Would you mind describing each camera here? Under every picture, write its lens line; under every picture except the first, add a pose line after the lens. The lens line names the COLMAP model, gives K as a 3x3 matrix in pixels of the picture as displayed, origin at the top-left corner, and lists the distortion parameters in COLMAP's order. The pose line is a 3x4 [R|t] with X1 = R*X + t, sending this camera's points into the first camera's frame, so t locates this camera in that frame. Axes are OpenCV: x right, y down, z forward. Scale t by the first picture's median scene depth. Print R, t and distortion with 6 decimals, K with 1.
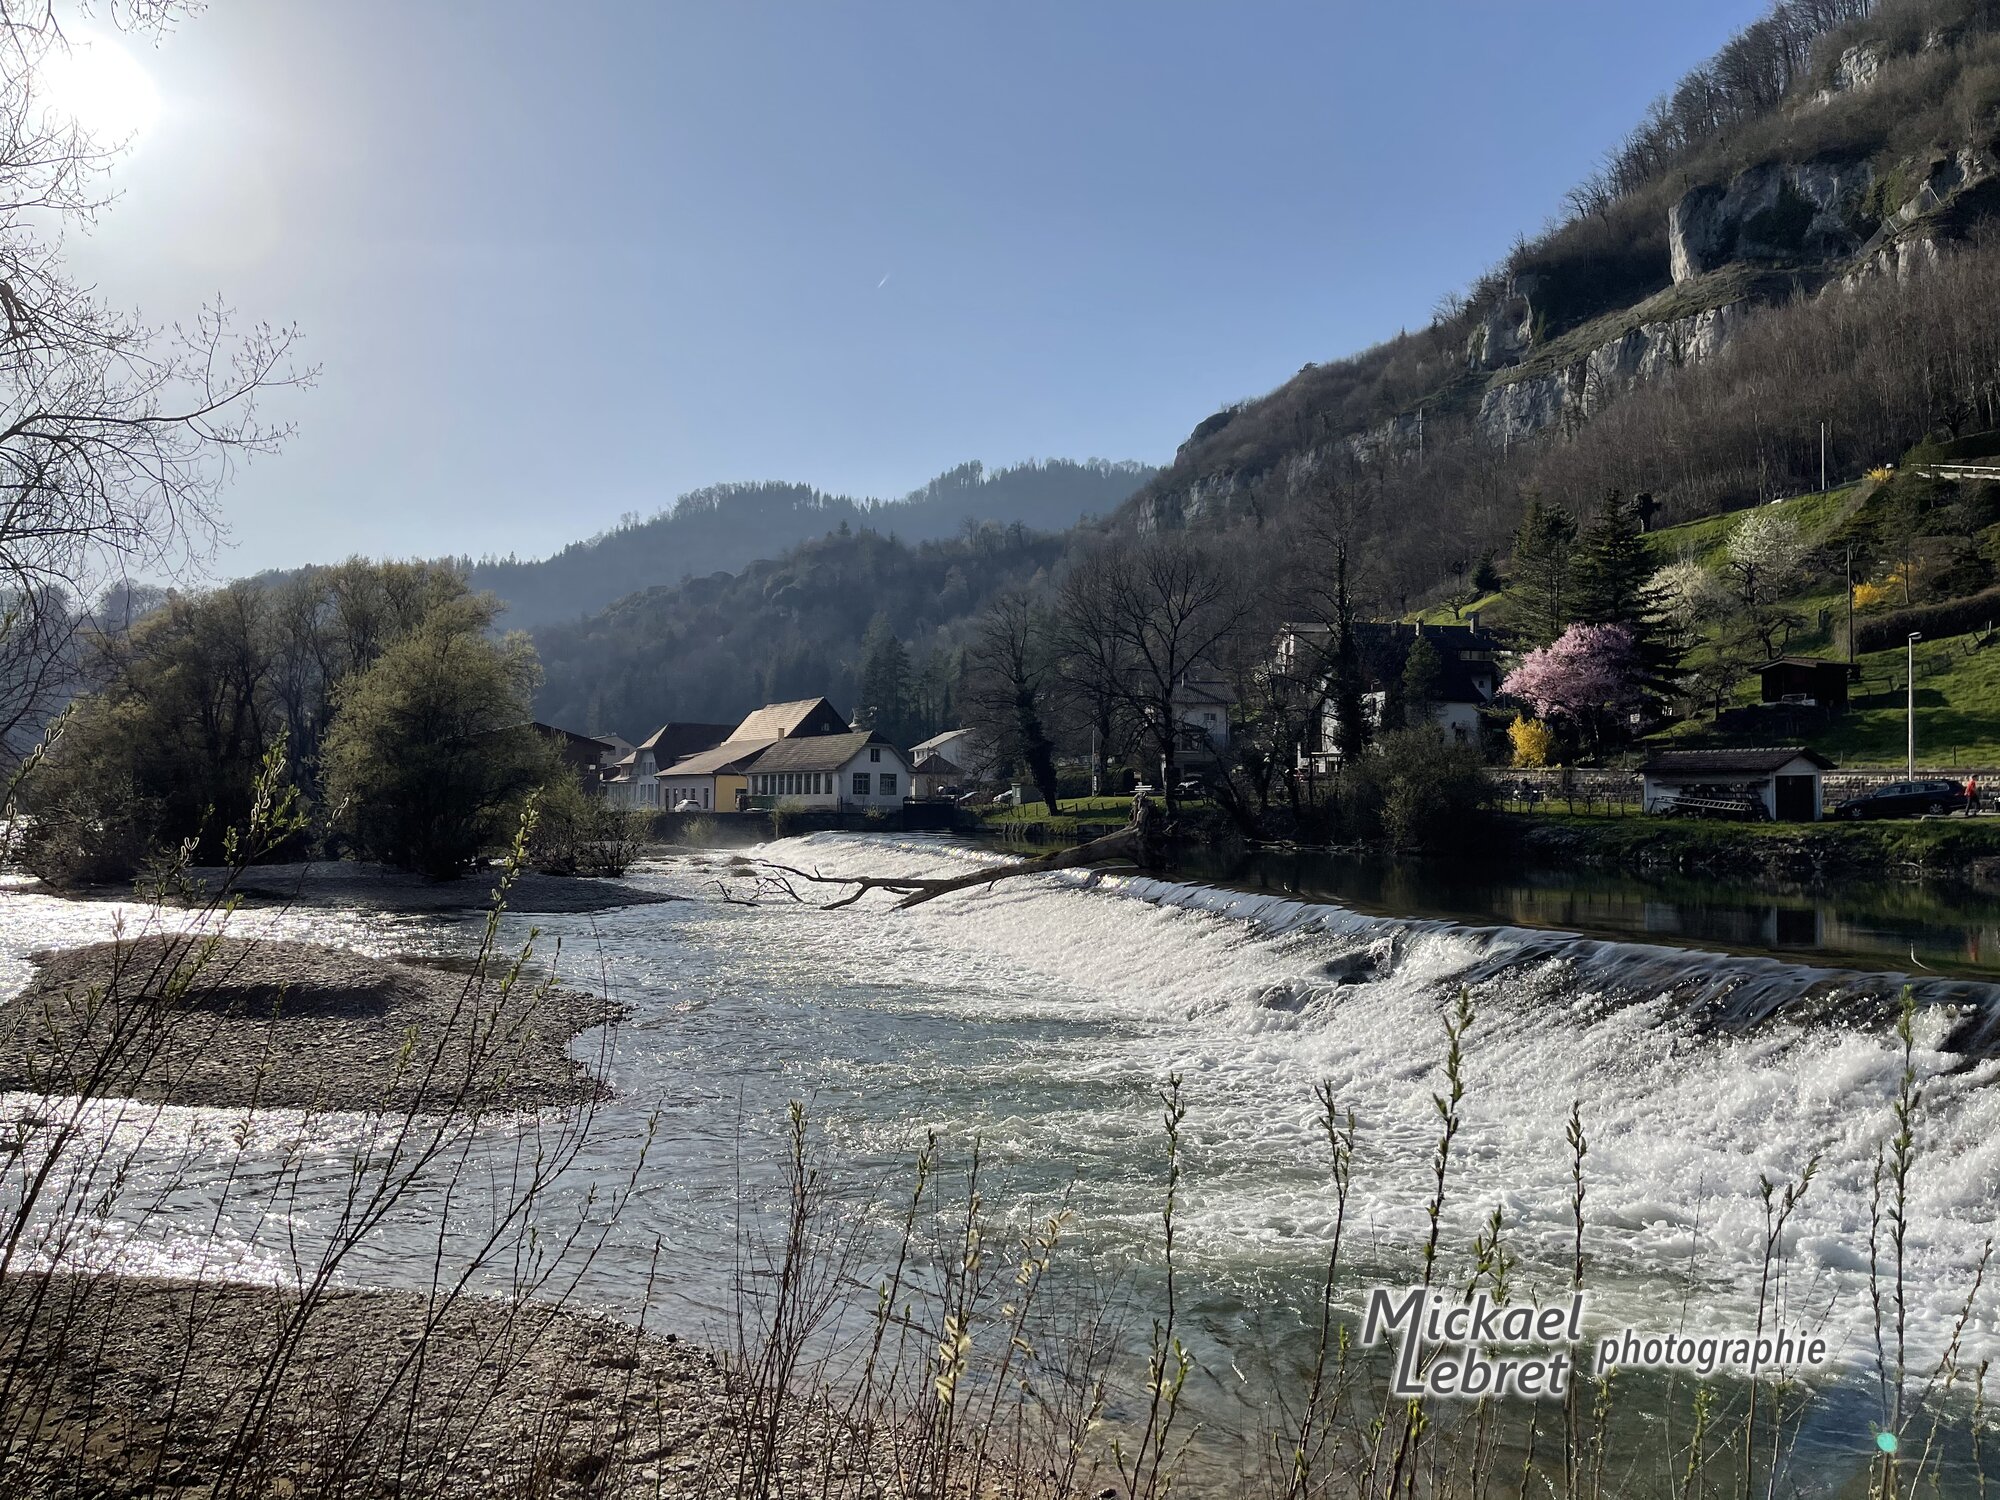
lens RADIAL K [[1511.4, 0, 993.7], [0, 1511.4, 746.7], [0, 0, 1]] dist [0.041977, -0.052602]
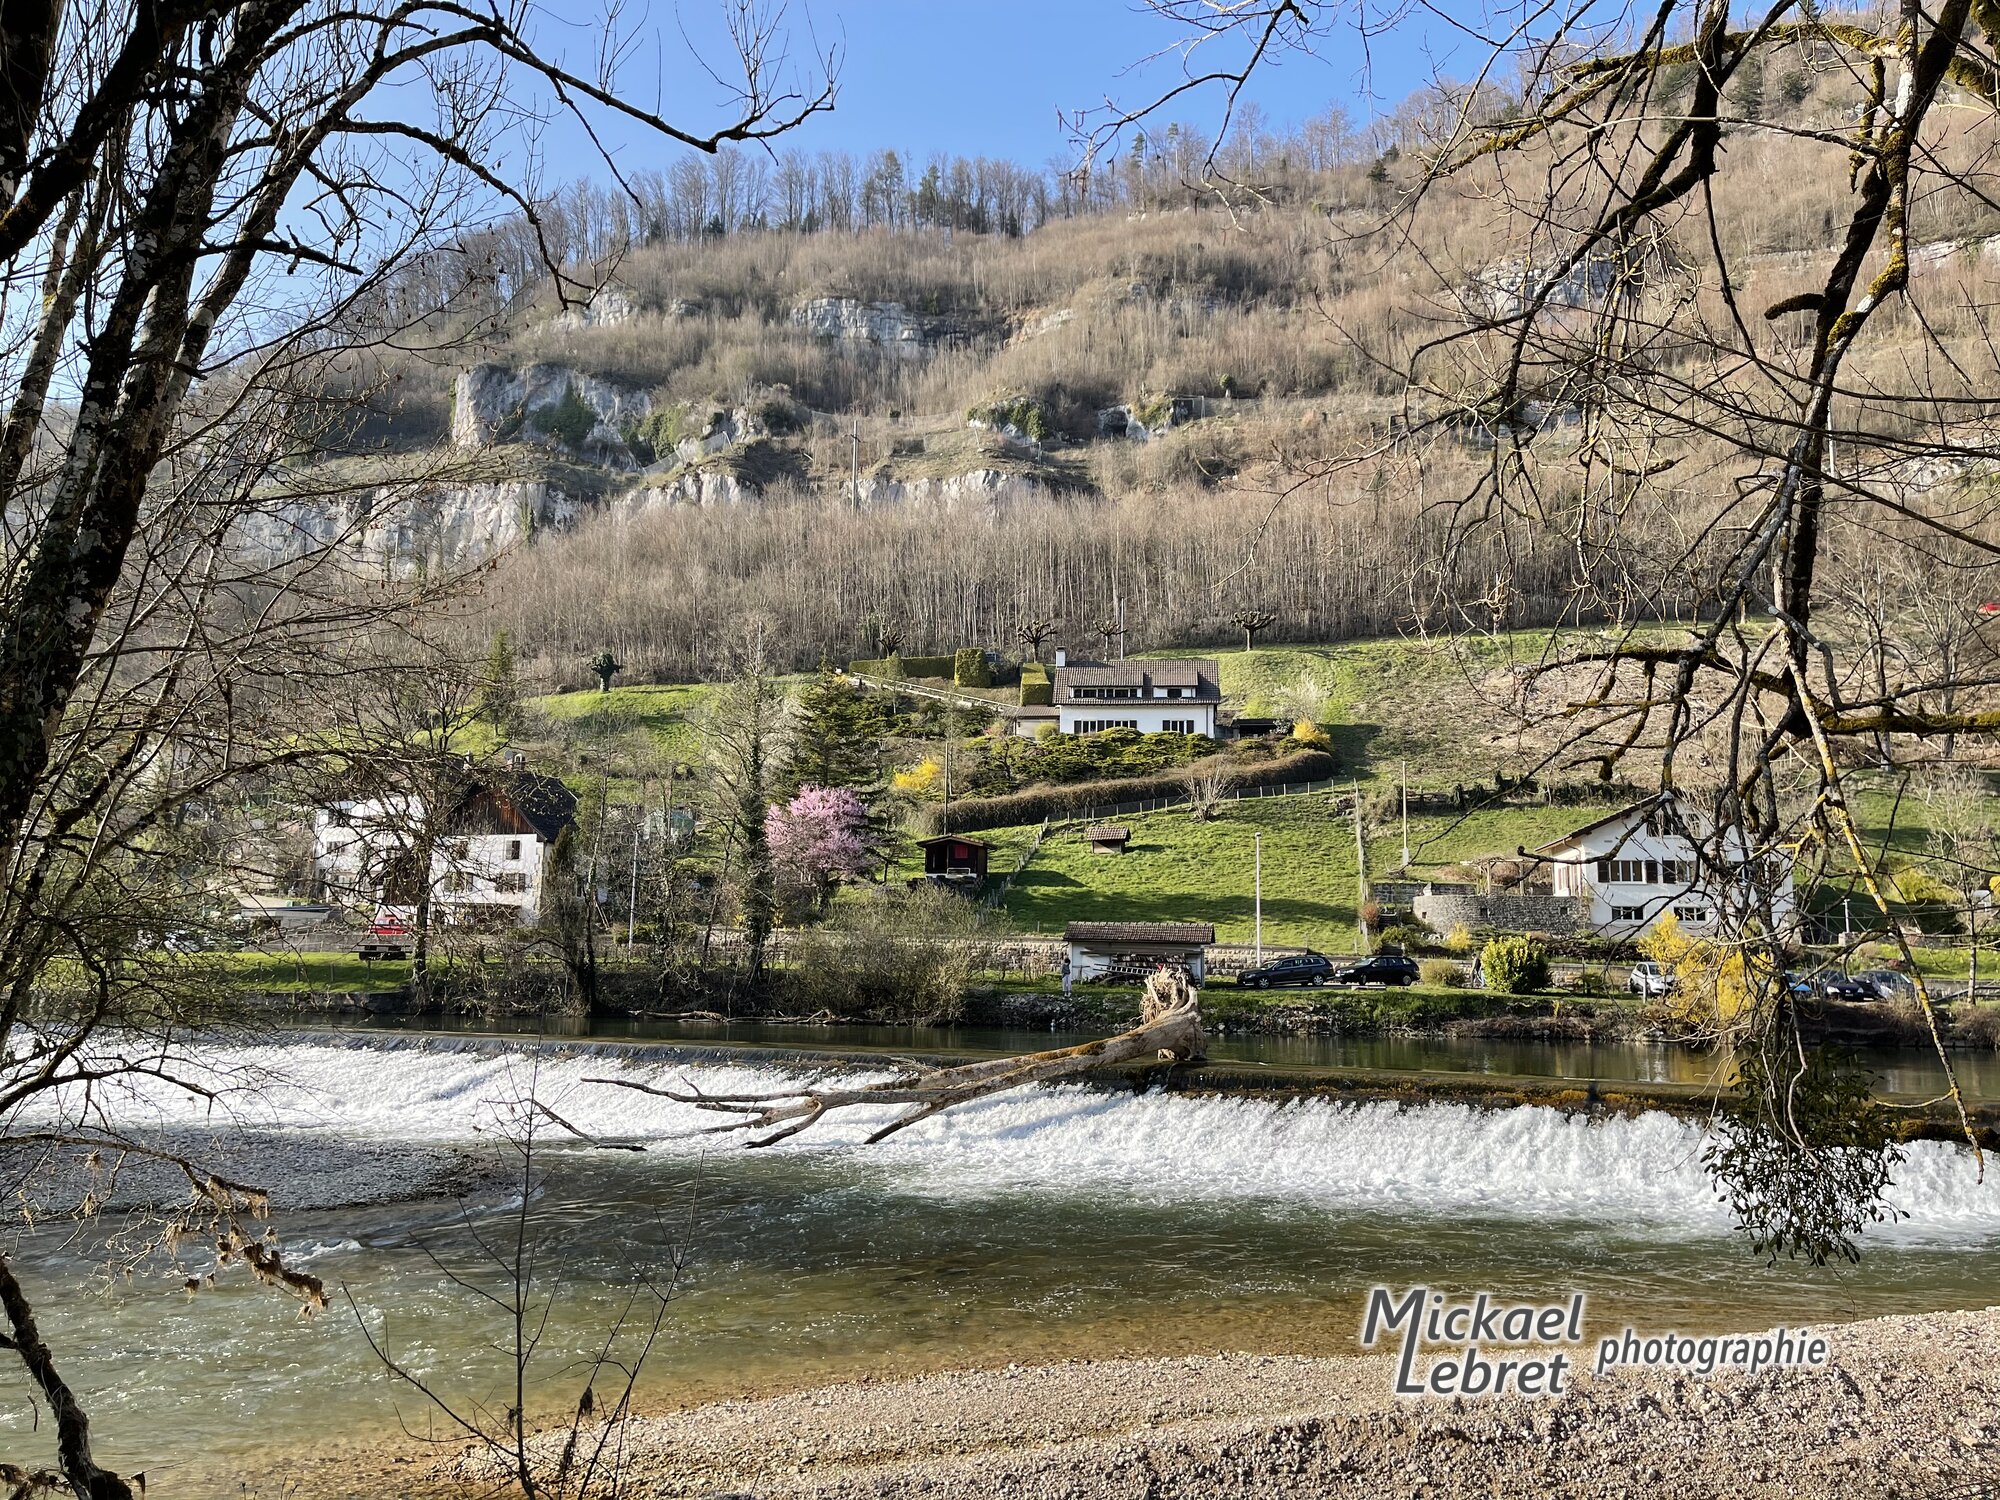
lens RADIAL K [[1511.4, 0, 997.9], [0, 1511.4, 758.0], [0, 0, 1]] dist [0.041977, -0.052602]
pose [[0.615170, 0.119371, 0.779305, -0.110008], [-0.046665, 0.992251, -0.115152, 0.003731], [-0.787012, 0.034472, 0.615974, 0.103395]]
